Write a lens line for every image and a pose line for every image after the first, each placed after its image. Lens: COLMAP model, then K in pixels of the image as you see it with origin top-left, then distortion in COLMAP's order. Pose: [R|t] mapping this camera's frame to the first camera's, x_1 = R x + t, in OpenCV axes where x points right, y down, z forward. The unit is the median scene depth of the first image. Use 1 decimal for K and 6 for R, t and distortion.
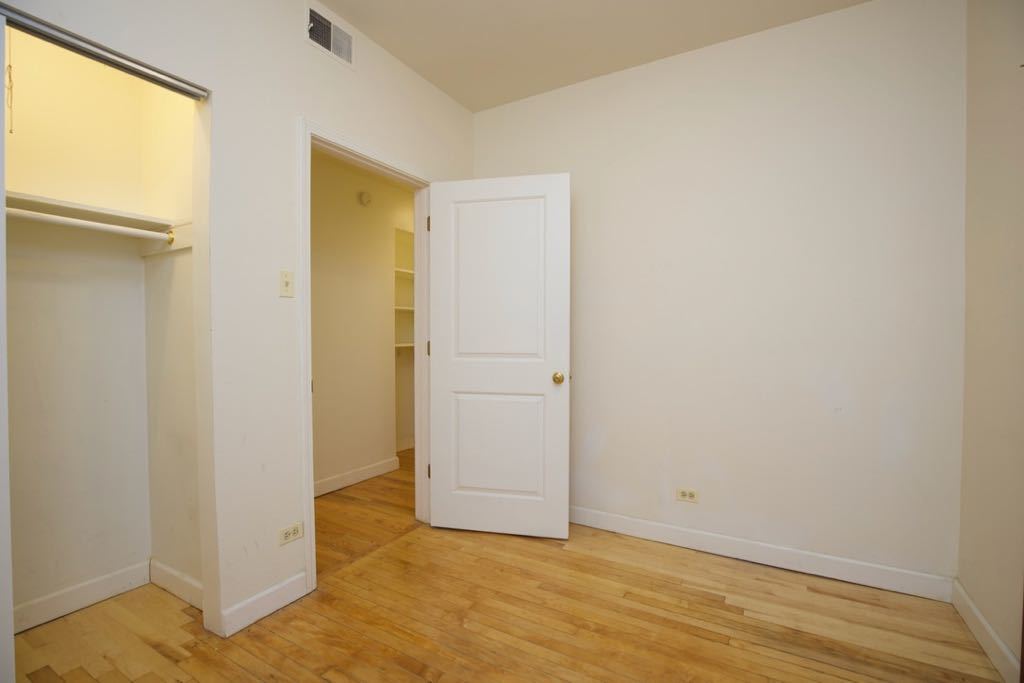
lens RADIAL K [[466.5, 0, 515.5], [0, 466.5, 344.5], [0, 0, 1]] dist [-0.025525, 0.000029]
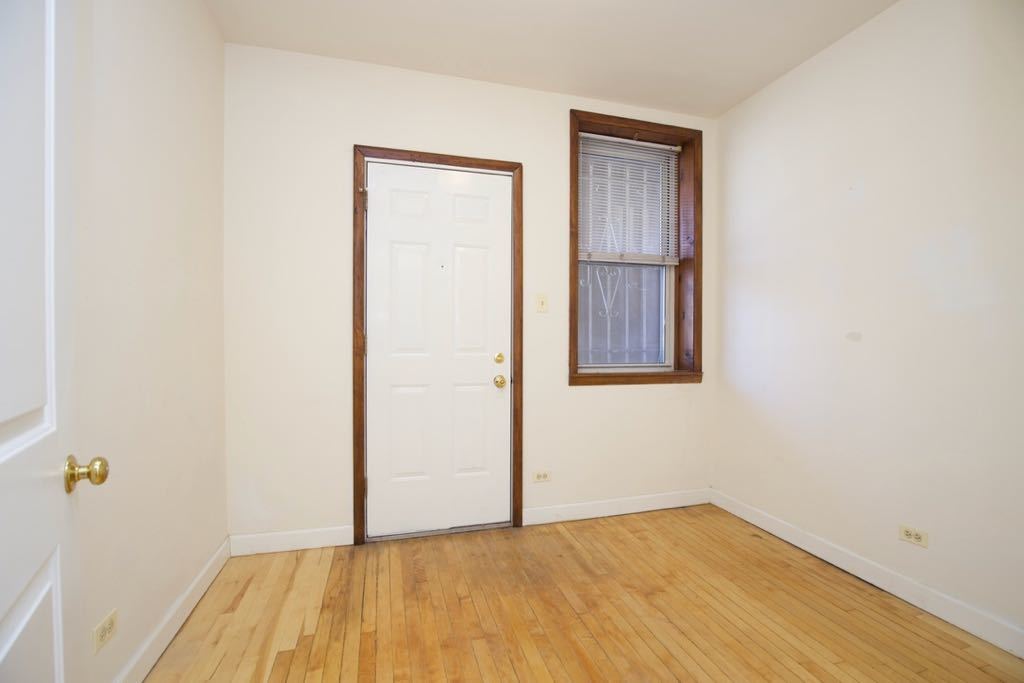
lens RADIAL K [[466.5, 0, 515.5], [0, 466.5, 344.5], [0, 0, 1]] dist [-0.025525, 0.000029]
pose [[-0.715831, -0.004333, 0.698261, -0.473296], [0.015406, 0.999639, 0.021997, -0.013551], [-0.698104, 0.026503, -0.715506, 1.451925]]
